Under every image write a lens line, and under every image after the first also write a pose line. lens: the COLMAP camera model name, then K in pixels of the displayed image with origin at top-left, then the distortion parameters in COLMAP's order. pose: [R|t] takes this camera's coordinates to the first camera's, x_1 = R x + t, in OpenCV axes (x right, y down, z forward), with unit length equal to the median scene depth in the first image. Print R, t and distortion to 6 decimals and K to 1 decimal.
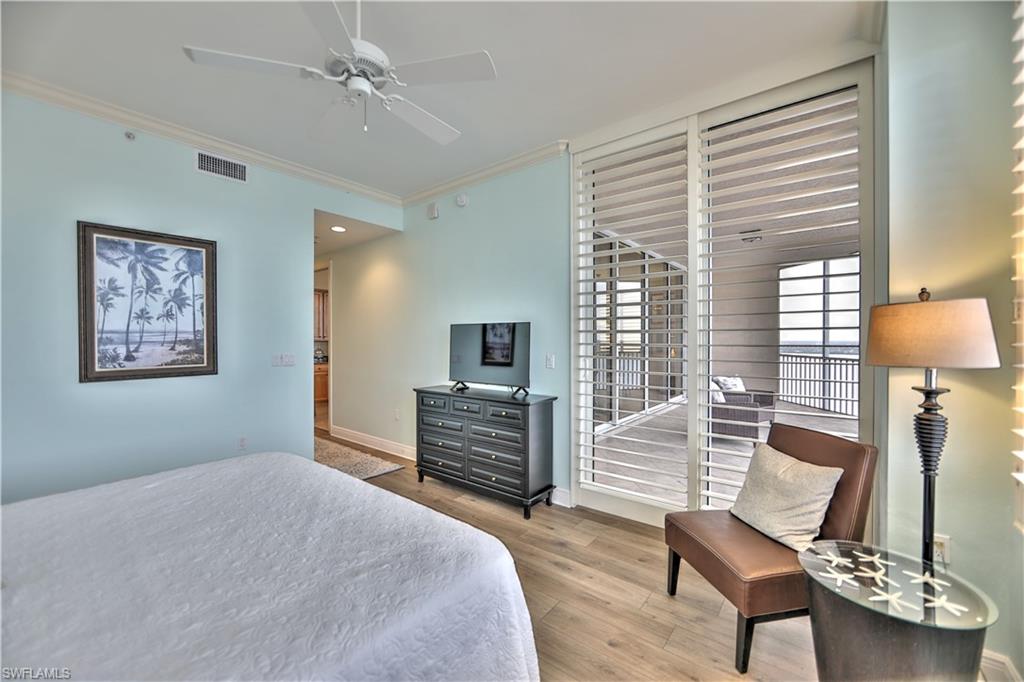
lens RADIAL K [[402.3, 0, 514.1], [0, 402.3, 340.4], [0, 0, 1]] dist [-0.012605, 0.002518]
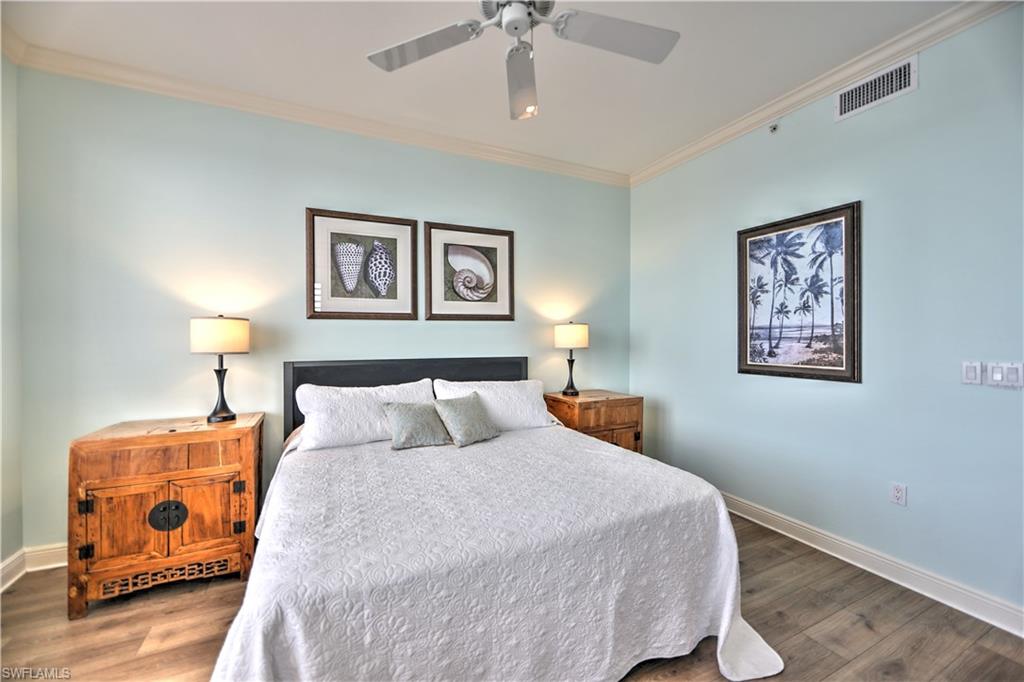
lens RADIAL K [[402.3, 0, 513.6], [0, 402.3, 337.1], [0, 0, 1]] dist [-0.012605, 0.002518]
pose [[-0.449311, 0.005138, -0.893361, 0.206746], [-0.003982, 0.999962, 0.007754, -0.002609], [0.893367, 0.007041, -0.449273, 0.846990]]
